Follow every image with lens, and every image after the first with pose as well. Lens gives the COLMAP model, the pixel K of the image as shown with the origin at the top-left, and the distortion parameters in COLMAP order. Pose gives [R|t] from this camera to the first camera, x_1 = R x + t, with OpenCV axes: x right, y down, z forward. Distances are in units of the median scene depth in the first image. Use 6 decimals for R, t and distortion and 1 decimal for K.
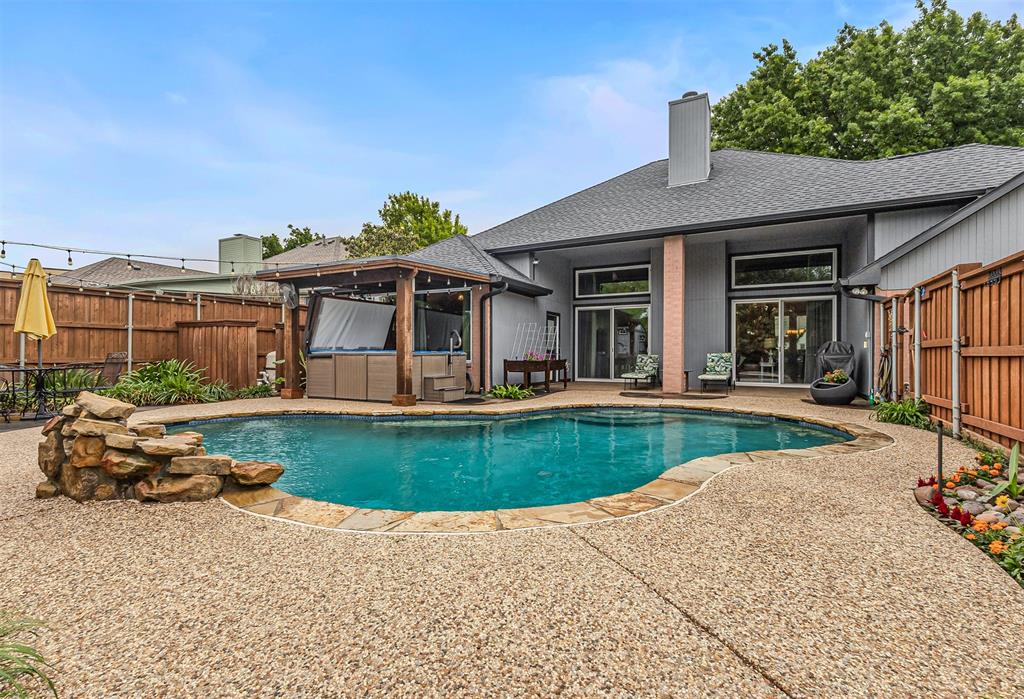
lens RADIAL K [[485.5, 0, 512.0], [0, 485.5, 349.5], [0, 0, 1]] dist [0.003324, -0.000024]
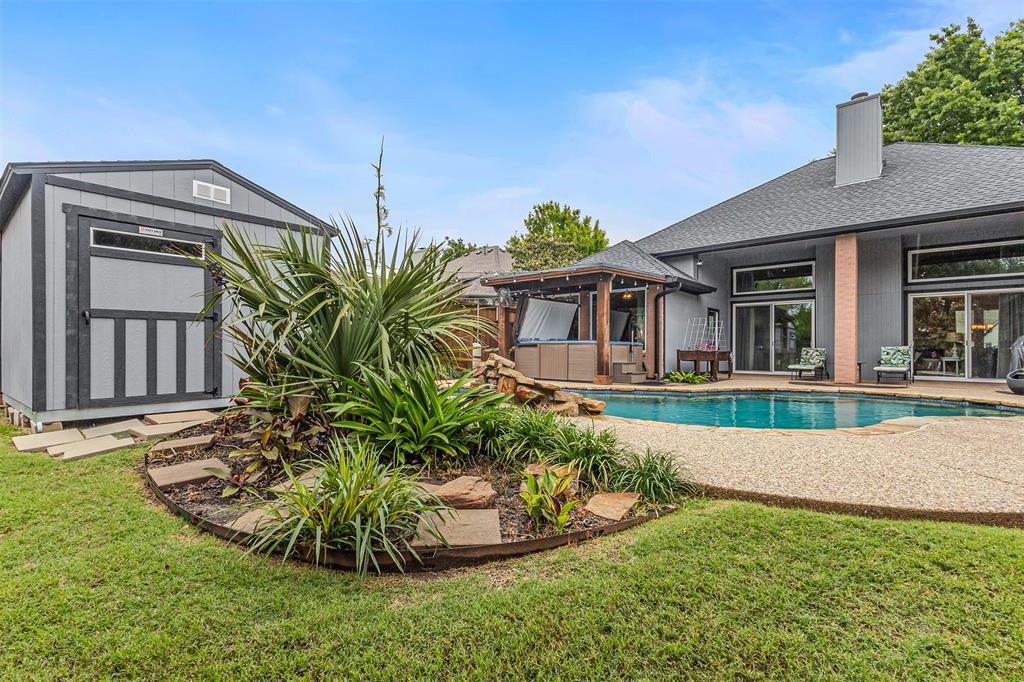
lens RADIAL K [[483.5, 0, 512.0], [0, 483.5, 341.0], [0, 0, 1]] dist [0.030234, -0.013013]
pose [[0.974287, 0.003744, -0.225280, -0.117419], [-0.007895, 0.999815, -0.017527, 0.019785], [0.225173, 0.018855, 0.974136, -0.170920]]
